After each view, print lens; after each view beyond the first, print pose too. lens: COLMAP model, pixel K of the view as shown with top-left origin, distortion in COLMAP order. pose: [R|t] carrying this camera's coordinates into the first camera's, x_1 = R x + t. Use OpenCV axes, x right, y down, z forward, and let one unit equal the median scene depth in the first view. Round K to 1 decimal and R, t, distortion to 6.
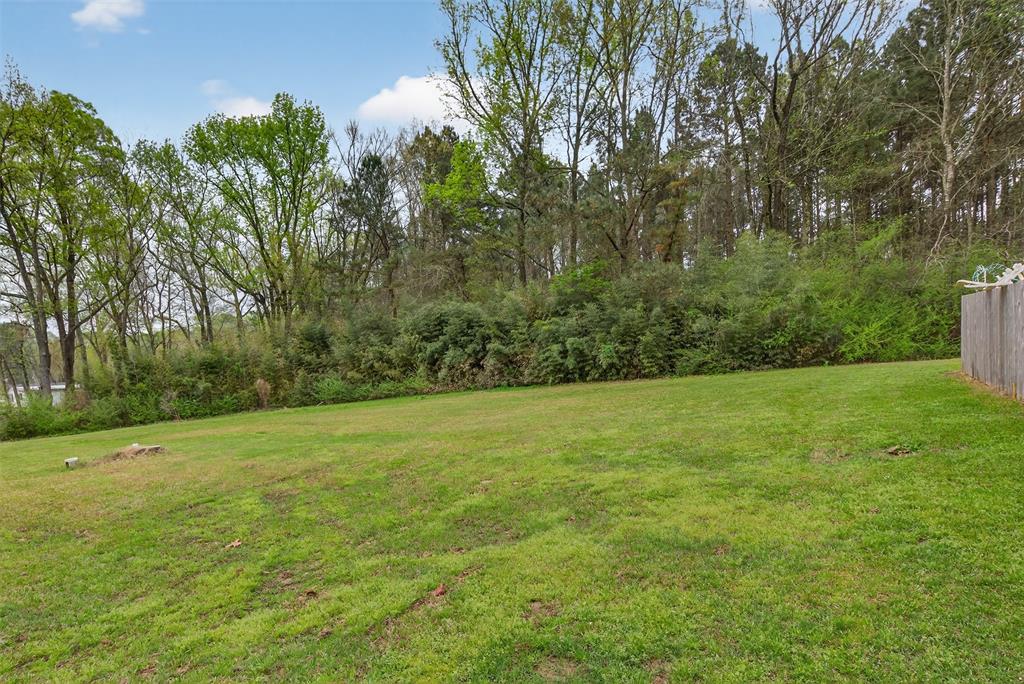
lens RADIAL K [[578.2, 0, 511.9], [0, 578.2, 413.1], [0, 0, 1]] dist [-0.002229, 0.000082]
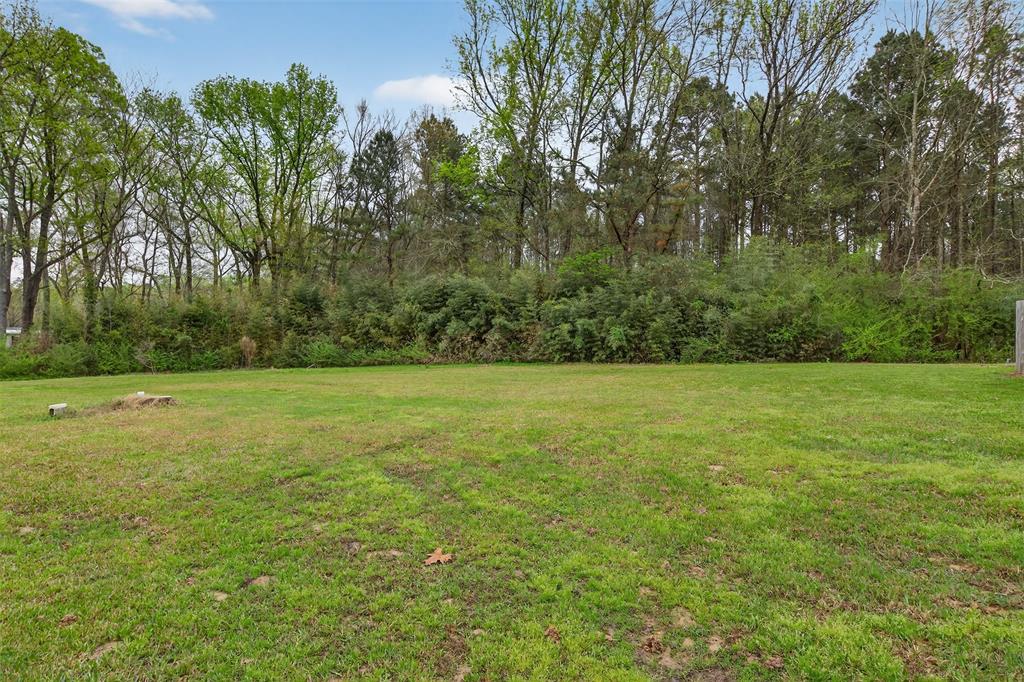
lens RADIAL K [[520.5, 0, 515.3], [0, 520.5, 342.7], [0, 0, 1]] dist [-0.003179, -0.001059]
pose [[0.989706, 0.076408, 0.121016, -0.103445], [-0.064268, 0.992785, -0.101225, 0.011334], [-0.127877, 0.092406, 0.987476, 0.092240]]
